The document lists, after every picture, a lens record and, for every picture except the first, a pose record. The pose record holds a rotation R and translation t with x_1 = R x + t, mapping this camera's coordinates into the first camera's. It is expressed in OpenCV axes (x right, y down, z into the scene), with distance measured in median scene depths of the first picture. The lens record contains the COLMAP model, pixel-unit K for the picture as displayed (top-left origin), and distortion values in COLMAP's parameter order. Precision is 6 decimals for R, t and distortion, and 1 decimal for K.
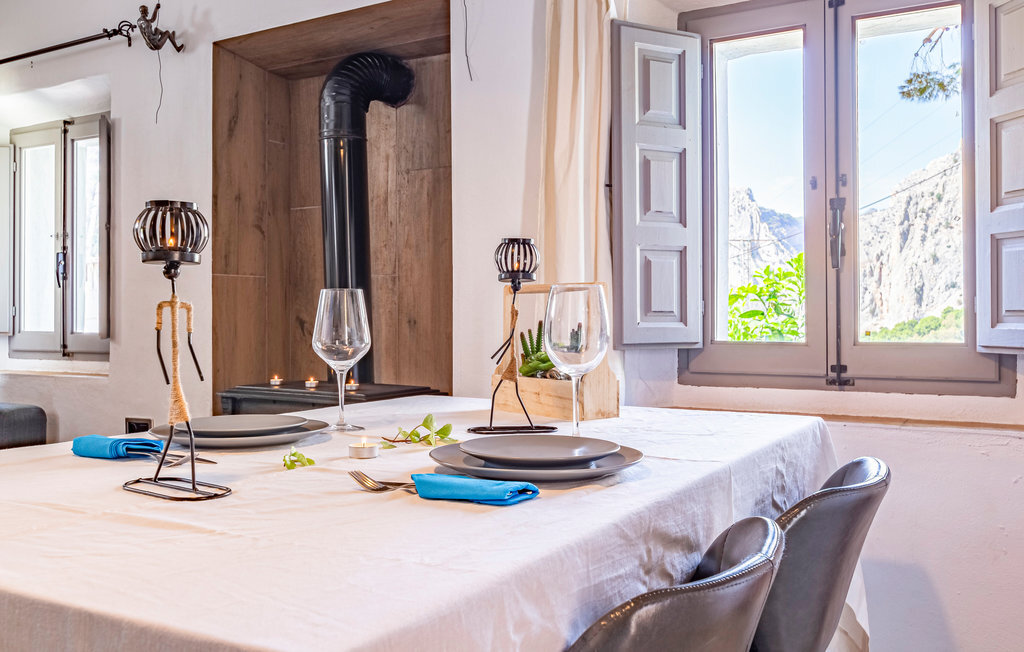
lens RADIAL K [[930.9, 0, 511.1], [0, 930.9, 292.0], [0, 0, 1]] dist [0.008635, -0.007600]
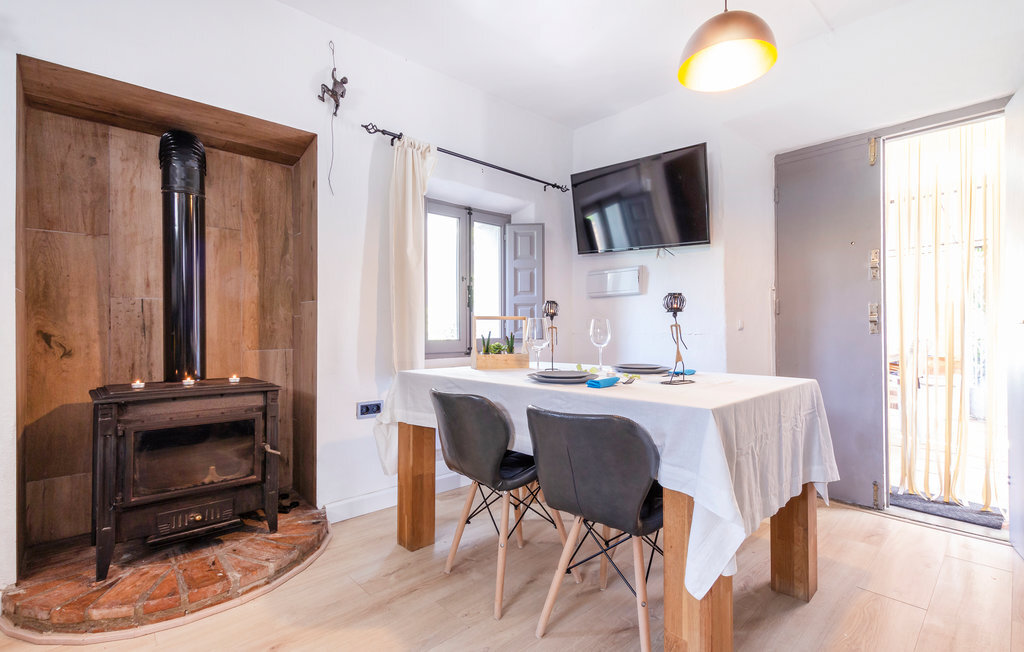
lens RADIAL K [[470.5, 0, 514.4], [0, 470.5, 327.1], [0, 0, 1]] dist [0.001371, -0.000157]
pose [[0.279465, 0.002281, 0.960153, -0.246689], [-0.022698, 0.999733, 0.004232, 0.002848], [-0.959888, -0.022976, 0.279442, 0.131508]]
